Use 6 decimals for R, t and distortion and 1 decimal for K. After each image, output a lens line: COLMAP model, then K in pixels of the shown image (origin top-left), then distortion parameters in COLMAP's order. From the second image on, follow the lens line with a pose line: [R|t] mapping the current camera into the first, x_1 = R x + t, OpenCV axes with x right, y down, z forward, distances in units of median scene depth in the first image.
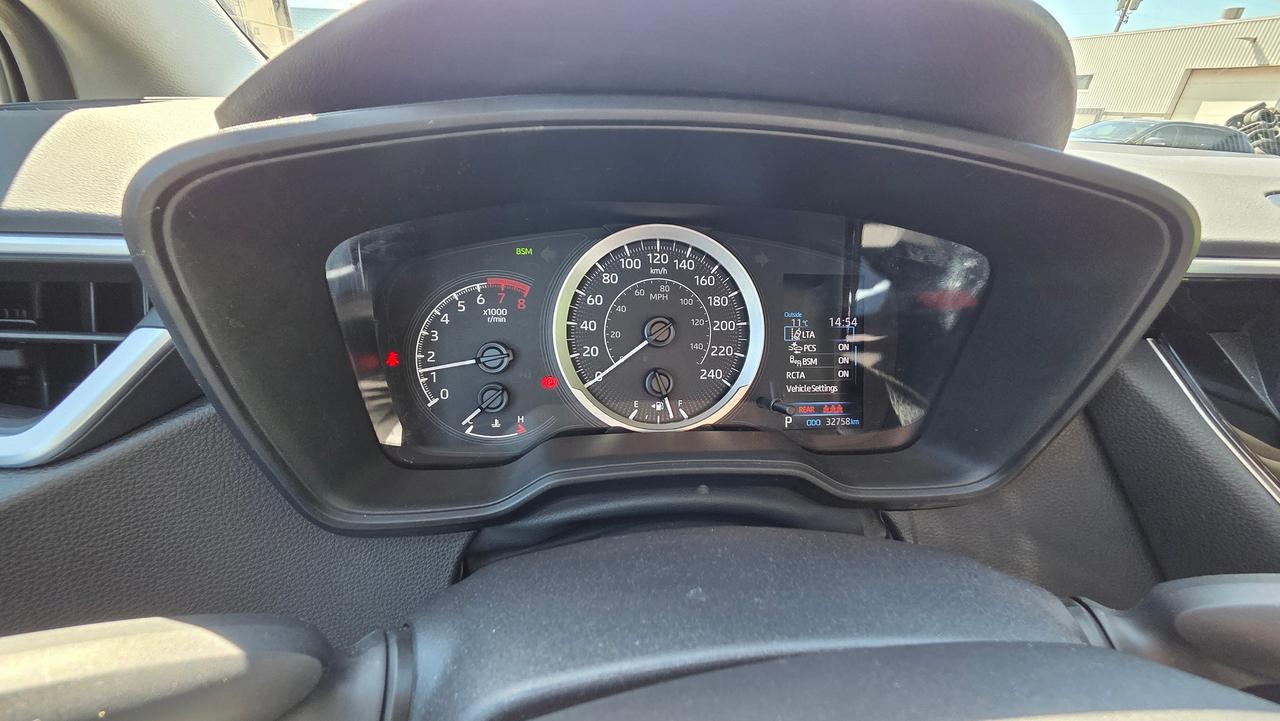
lens RADIAL K [[590.8, 0, 658.5], [0, 590.8, 357.6], [0, 0, 1]] dist [0.044414, -0.000005]
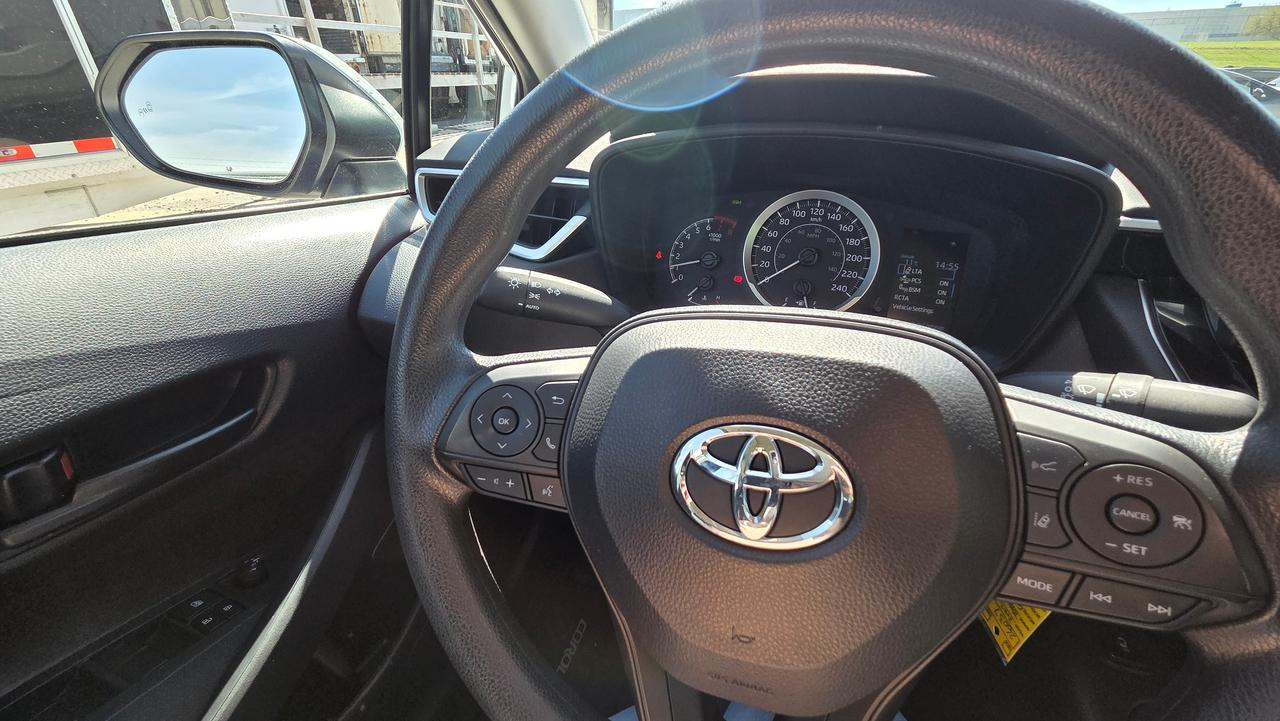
lens RADIAL K [[555.1, 0, 640.0], [0, 555.1, 360.5], [0, 0, 1]] dist [0.017763, 0.098212]
pose [[0.902321, 0.175321, -0.393802, 0.236456], [-0.153440, 0.984351, 0.086654, 0.176460], [0.402831, -0.017765, 0.915102, -0.604302]]
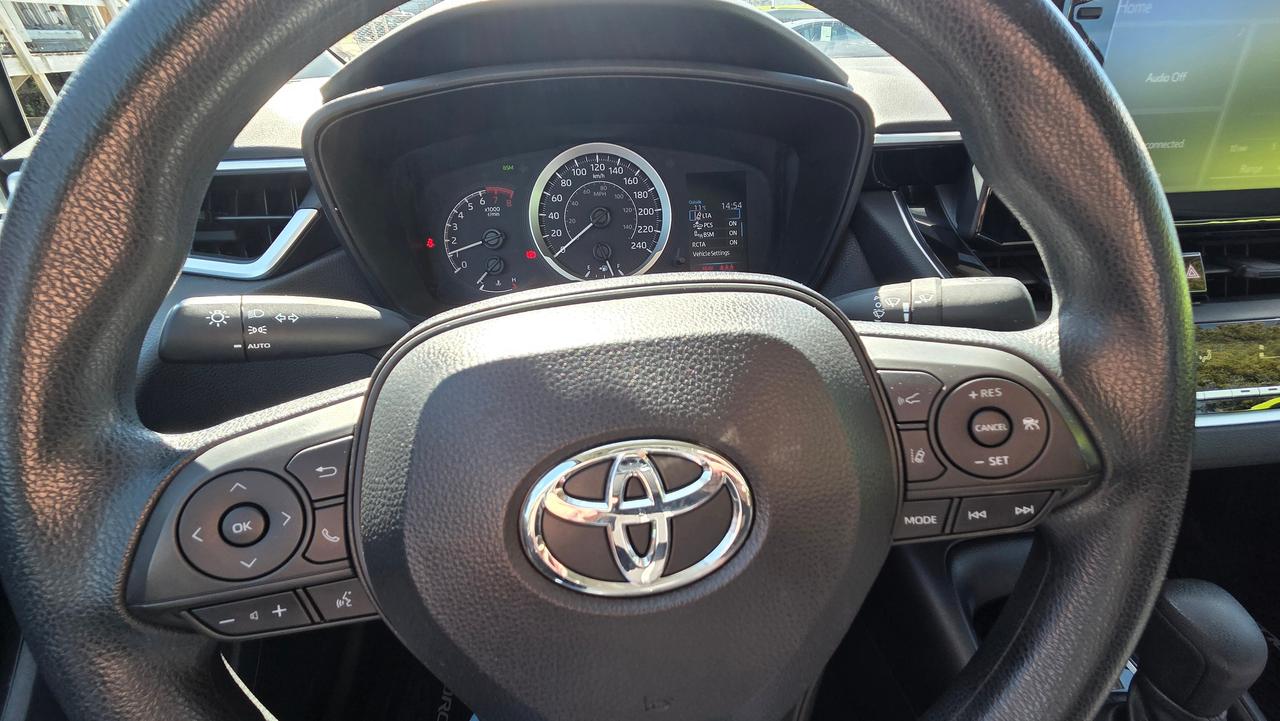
lens RADIAL K [[572.6, 0, 629.1], [0, 572.6, 336.8], [0, 0, 1]] dist [0.063144, 0.000046]
pose [[0.996012, -0.044360, -0.077404, 0.171190], [0.049846, 0.996270, 0.070442, 0.158197], [0.073990, -0.074019, 0.994508, -0.463033]]
